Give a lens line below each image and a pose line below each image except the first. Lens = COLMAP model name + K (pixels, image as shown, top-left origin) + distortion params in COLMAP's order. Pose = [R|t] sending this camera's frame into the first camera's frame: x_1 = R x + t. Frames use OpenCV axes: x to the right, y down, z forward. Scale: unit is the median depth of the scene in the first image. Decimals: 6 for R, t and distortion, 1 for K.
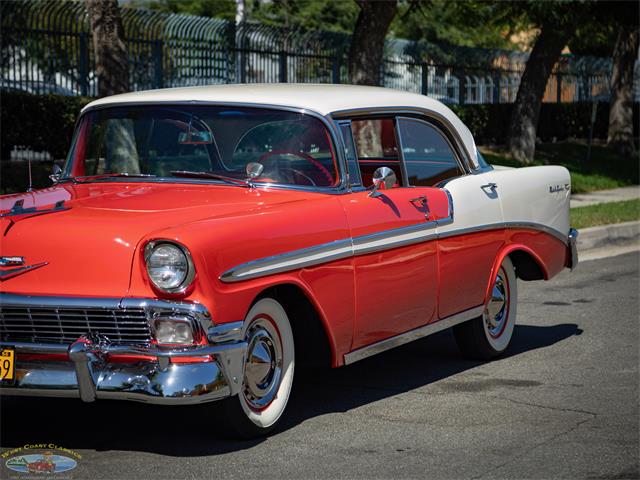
lens RADIAL K [[2243.2, 0, 320.0], [0, 2243.2, 240.0], [0, 0, 1]] dist [0.877882, 0.562801]
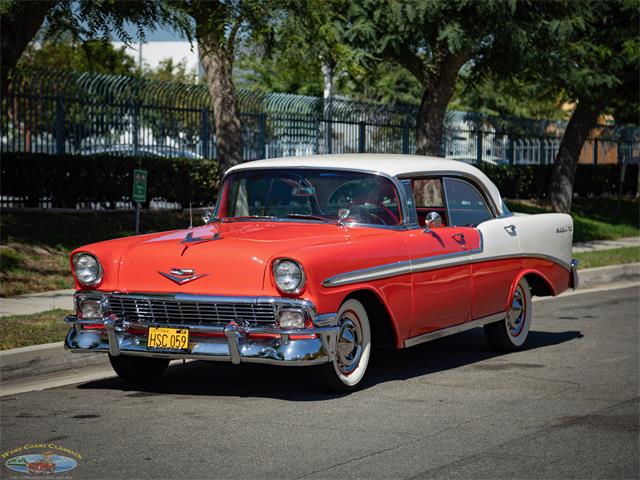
lens RADIAL K [[2243.2, 0, 320.0], [0, 2243.2, 240.0], [0, 0, 1]] dist [0.877882, 0.562801]
pose [[0.999417, 0.006831, -0.033449, 0.004010], [-0.007637, 0.999682, -0.024022, 0.019959], [0.033274, 0.024263, 0.999152, -0.432634]]
